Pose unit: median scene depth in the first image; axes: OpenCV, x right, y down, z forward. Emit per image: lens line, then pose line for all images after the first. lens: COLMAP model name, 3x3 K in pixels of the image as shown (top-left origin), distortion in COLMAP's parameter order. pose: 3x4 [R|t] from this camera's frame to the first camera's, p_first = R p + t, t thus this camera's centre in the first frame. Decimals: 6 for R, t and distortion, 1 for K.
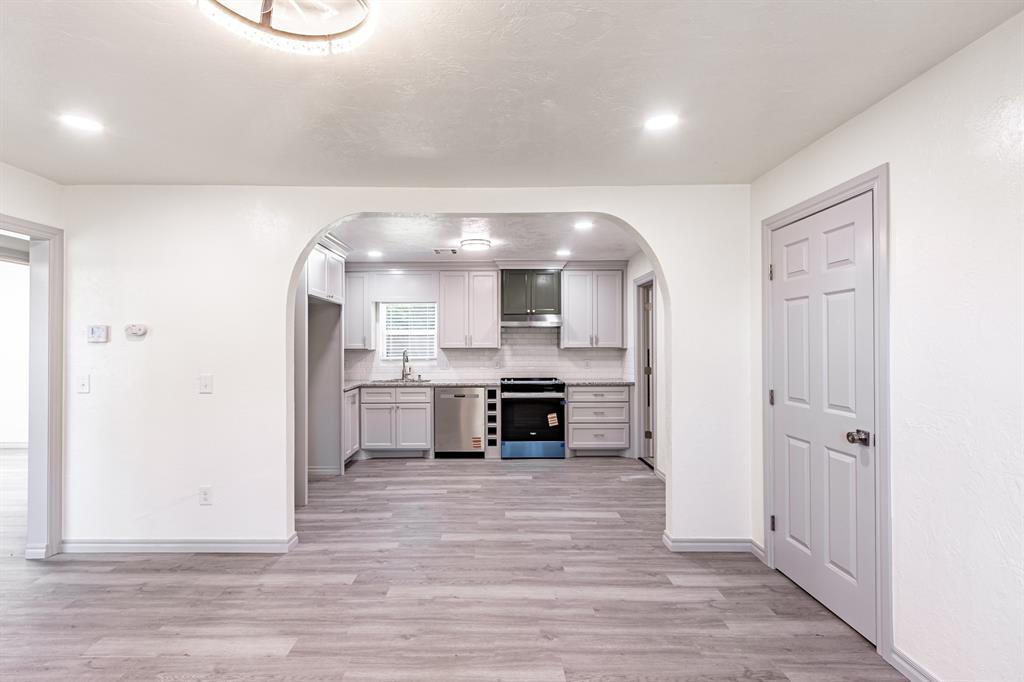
lens RADIAL K [[458.5, 0, 490.0], [0, 458.5, 343.4], [0, 0, 1]] dist [0.003885, -0.001177]
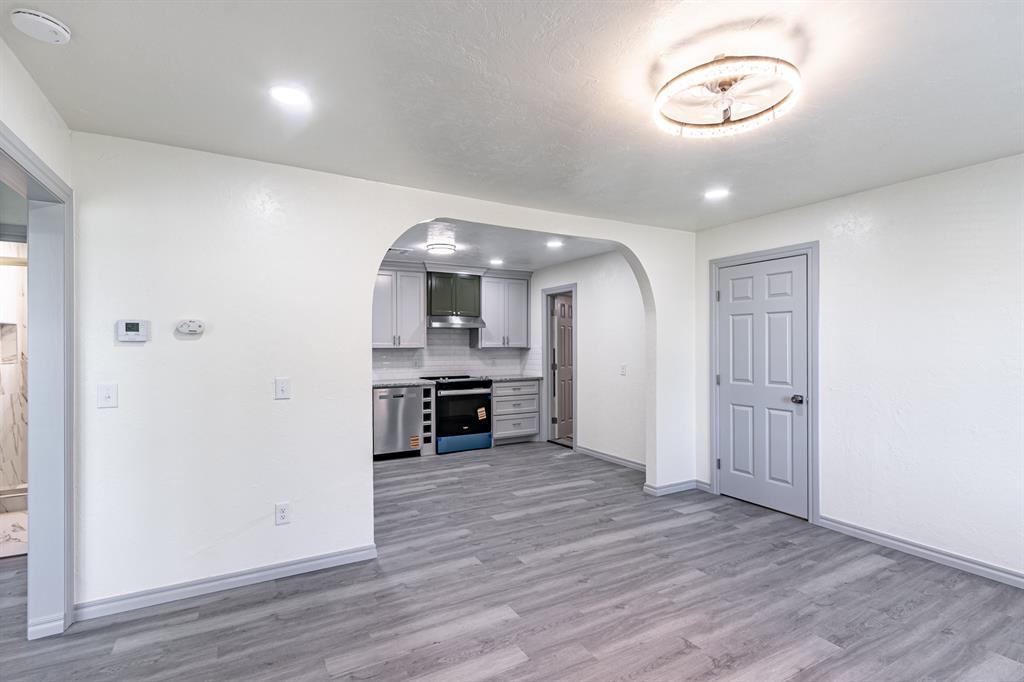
lens RADIAL K [[474.6, 0, 491.0], [0, 474.6, 346.1], [0, 0, 1]] dist [0.001425, 0.000791]
pose [[0.878847, -0.000731, 0.477103, -0.382498], [-0.001486, 0.999990, 0.004269, 0.001197], [-0.477102, -0.004461, 0.878837, 0.000217]]
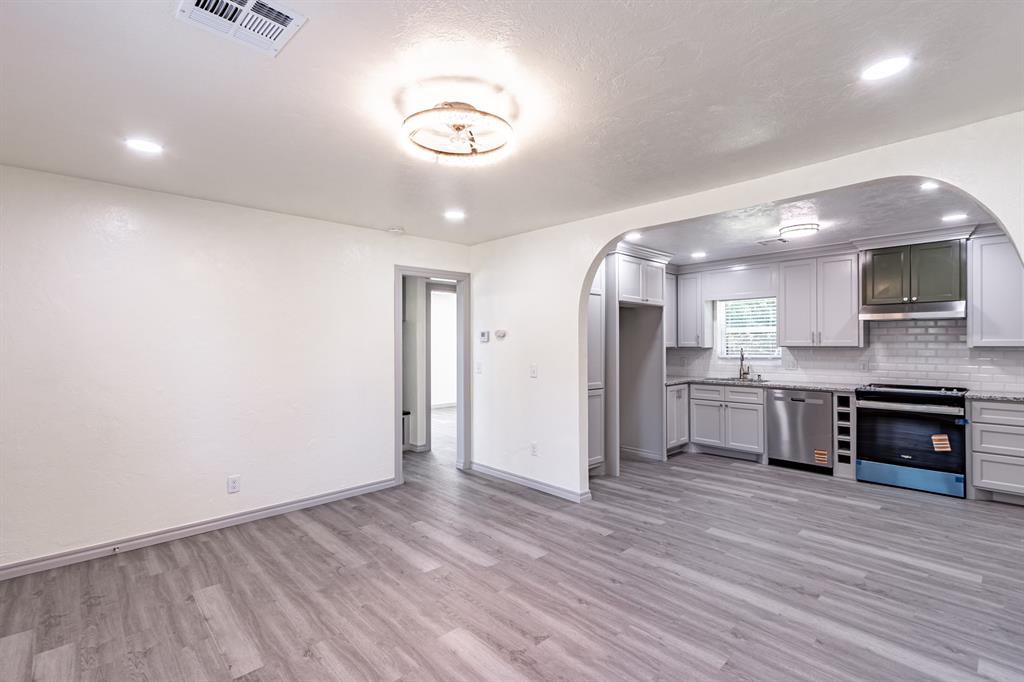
lens RADIAL K [[458.5, 0, 513.0], [0, 458.5, 340.3], [0, 0, 1]] dist [0.003885, -0.001177]
pose [[0.692512, -0.004956, -0.721389, 0.194999], [0.002822, 0.999987, -0.004160, 0.001072], [0.721401, 0.000845, 0.692517, -0.015921]]
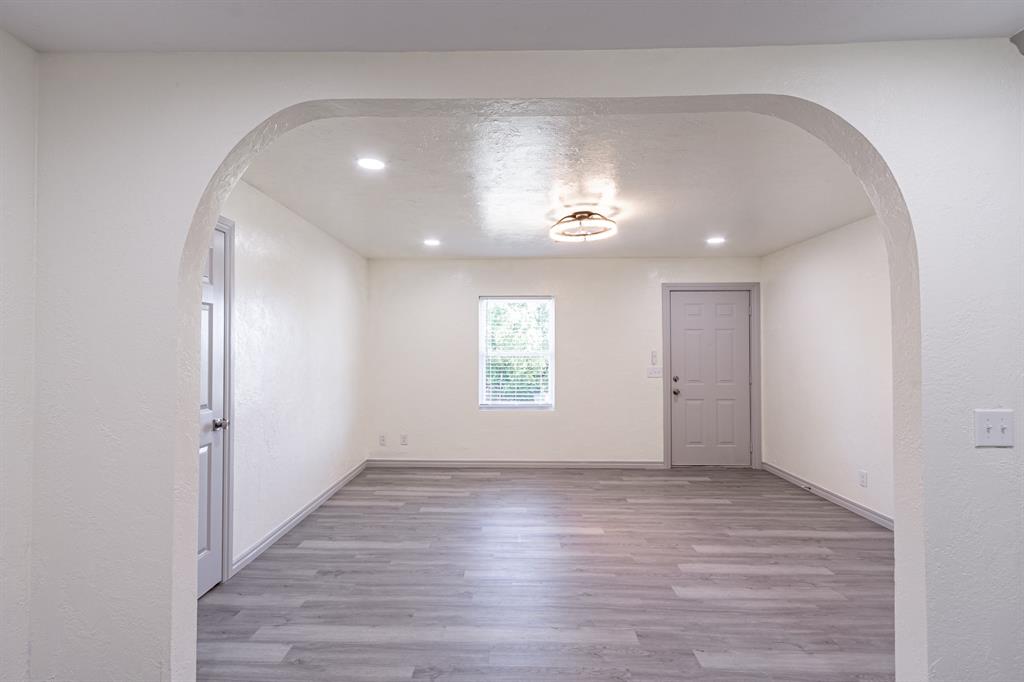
lens RADIAL K [[491.1, 0, 494.8], [0, 491.1, 344.2], [0, 0, 1]] dist [0.003735, -0.001350]
pose [[-0.999694, 0.003525, 0.024487, 0.008390], [0.003265, 0.999938, -0.010650, 0.000824], [-0.024524, -0.010567, -0.999643, 0.868190]]
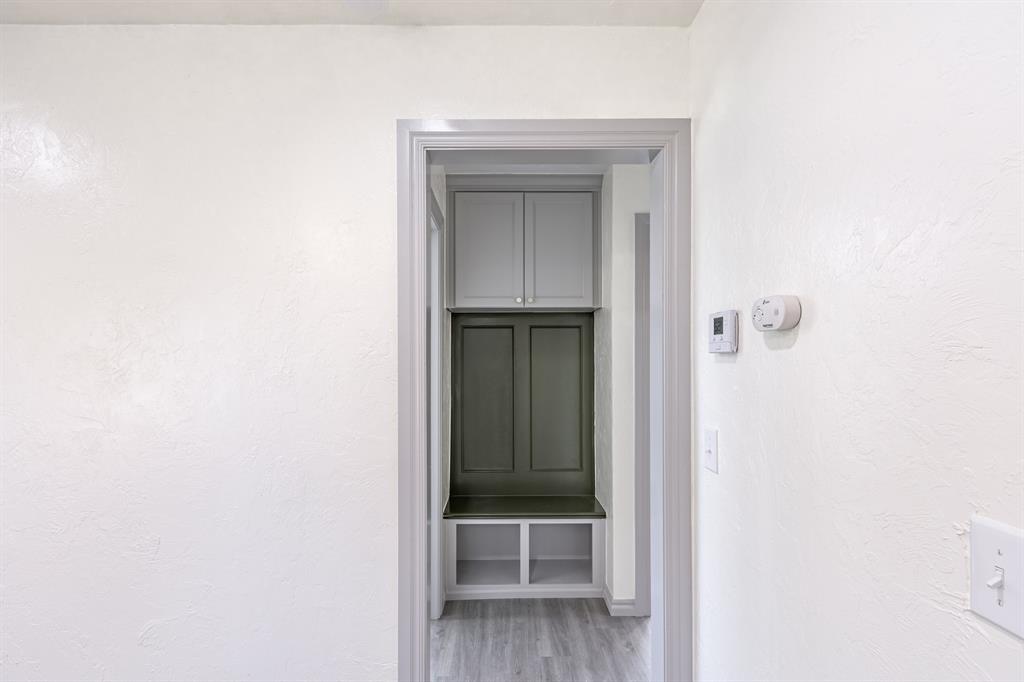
lens RADIAL K [[484.8, 0, 513.7], [0, 484.8, 341.4], [0, 0, 1]] dist [0.008965, -0.002414]
pose [[0.018717, -0.017411, -0.999673, -0.230072], [-0.000727, 0.999848, -0.017427, -0.002100], [0.999825, 0.001053, 0.018701, 0.434273]]
